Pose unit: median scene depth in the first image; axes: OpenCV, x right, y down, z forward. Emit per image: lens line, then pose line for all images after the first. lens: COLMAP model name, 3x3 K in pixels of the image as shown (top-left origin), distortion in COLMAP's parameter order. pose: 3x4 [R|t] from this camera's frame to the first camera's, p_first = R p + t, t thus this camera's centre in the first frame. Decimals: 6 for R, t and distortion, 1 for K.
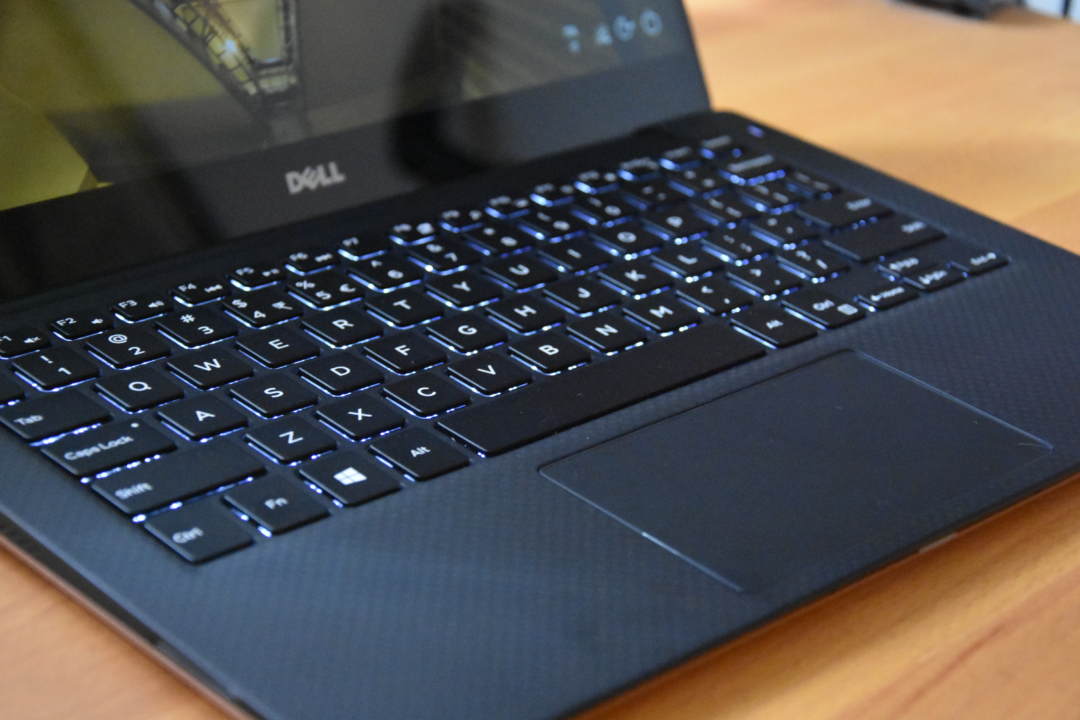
lens RADIAL K [[2305.3, 0, 540.0], [0, 2305.3, 360.0], [0, 0, 1]] dist [-0.000584, -0.004083]
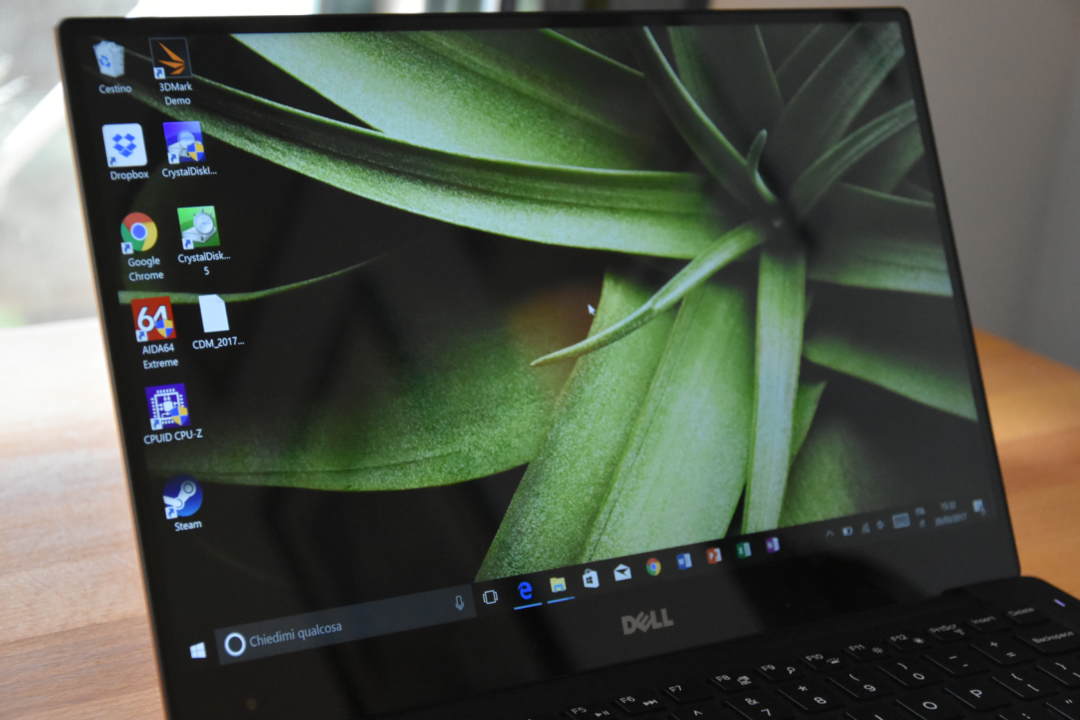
lens RADIAL K [[2305.3, 0, 540.0], [0, 2305.3, 360.0], [0, 0, 1]] dist [-0.000584, -0.004083]
pose [[0.987719, 0.080453, -0.133937, -0.012502], [-0.098250, 0.986360, -0.132062, -0.058941], [0.121485, 0.143599, 0.982151, -0.116310]]
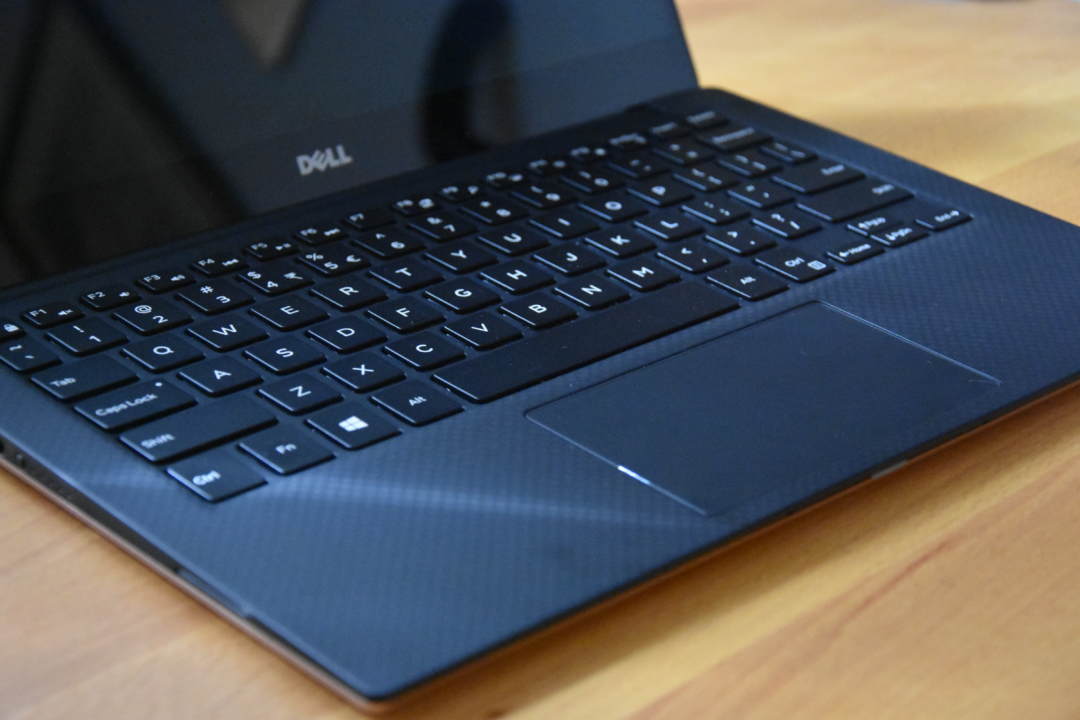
lens RADIAL K [[2305.3, 0, 540.0], [0, 2305.3, 360.0], [0, 0, 1]] dist [-0.000584, -0.004083]
pose [[0.999300, -0.029405, -0.023110, 0.029387], [0.029444, 0.999566, 0.001357, 0.018454], [0.023060, -0.002036, 0.999732, -0.089936]]
